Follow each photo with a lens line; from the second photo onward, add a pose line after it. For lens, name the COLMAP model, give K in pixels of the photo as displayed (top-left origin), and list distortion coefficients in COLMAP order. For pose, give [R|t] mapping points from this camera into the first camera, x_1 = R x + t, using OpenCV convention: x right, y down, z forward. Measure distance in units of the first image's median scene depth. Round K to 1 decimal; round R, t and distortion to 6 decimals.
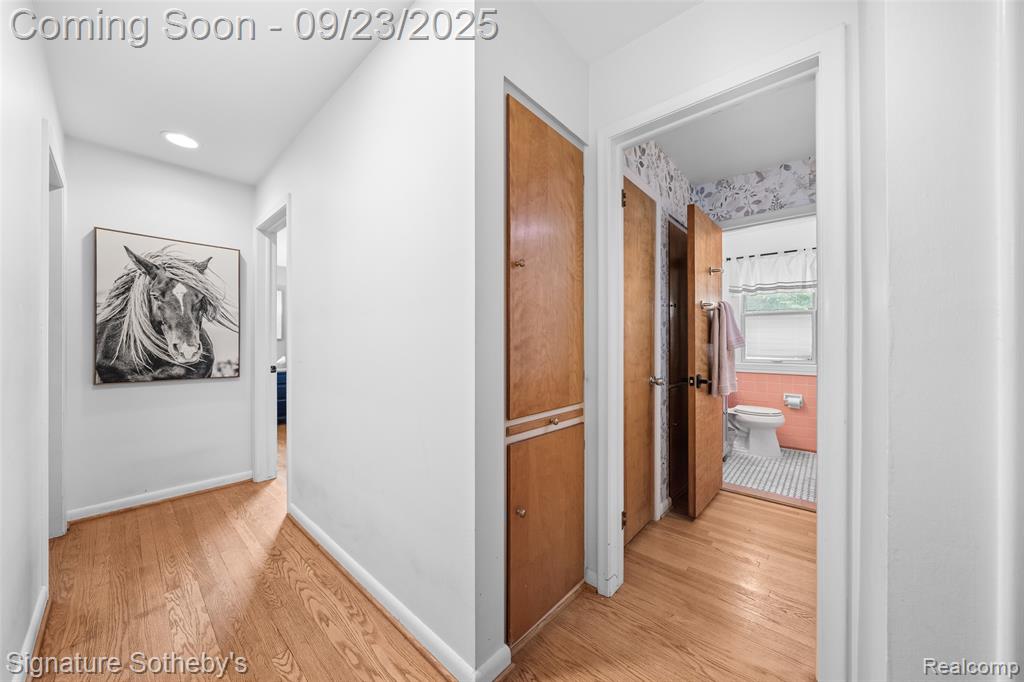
lens RADIAL K [[357.0, 0, 519.7], [0, 357.0, 344.3], [0, 0, 1]] dist [-0.001277, -0.000171]
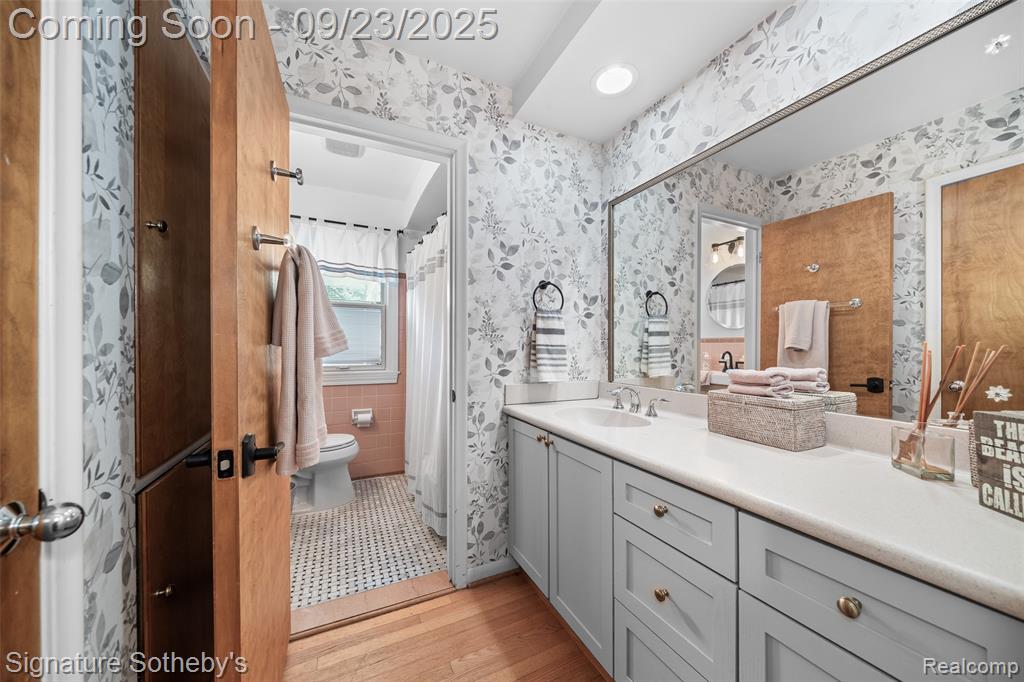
lens RADIAL K [[363.9, 0, 515.7], [0, 363.9, 348.7], [0, 0, 1]] dist [-0.006453, -0.000080]
pose [[0.402568, -0.005151, 0.915376, 0.183001], [-0.004810, 0.999958, 0.007742, -0.001358], [-0.915377, -0.007520, 0.402527, 0.397884]]
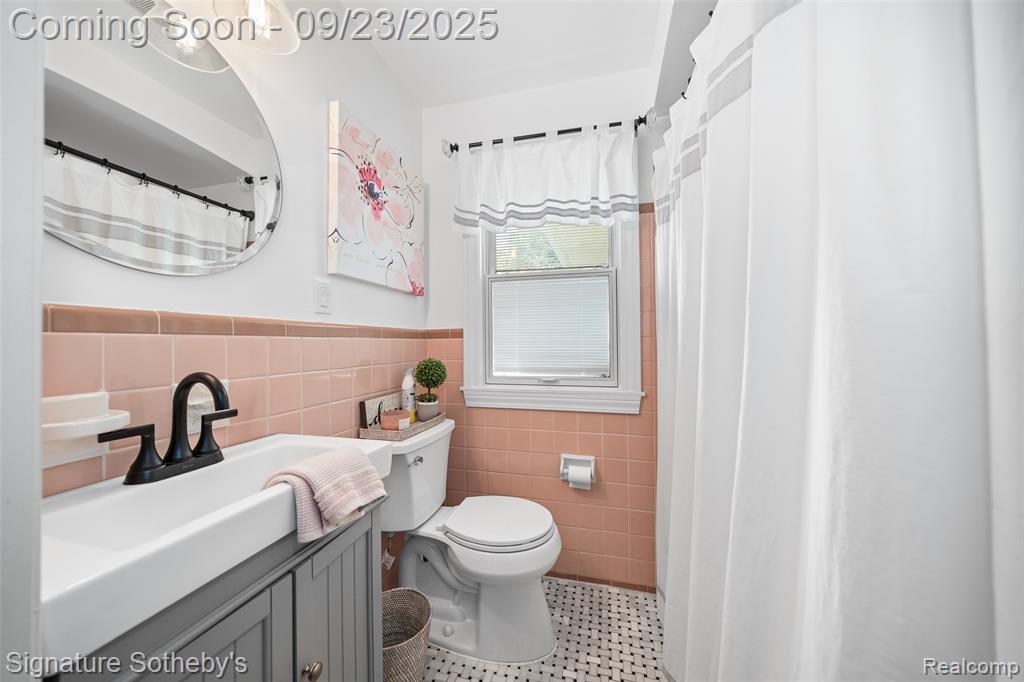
lens RADIAL K [[352.3, 0, 512.0], [0, 352.3, 341.0], [0, 0, 1]] dist [-0.000886, -0.000052]
pose [[0.894689, -0.002772, 0.446681, 0.536910], [0.009081, 0.999887, -0.011984, 0.001895], [-0.446597, 0.014779, 0.894613, 0.693187]]
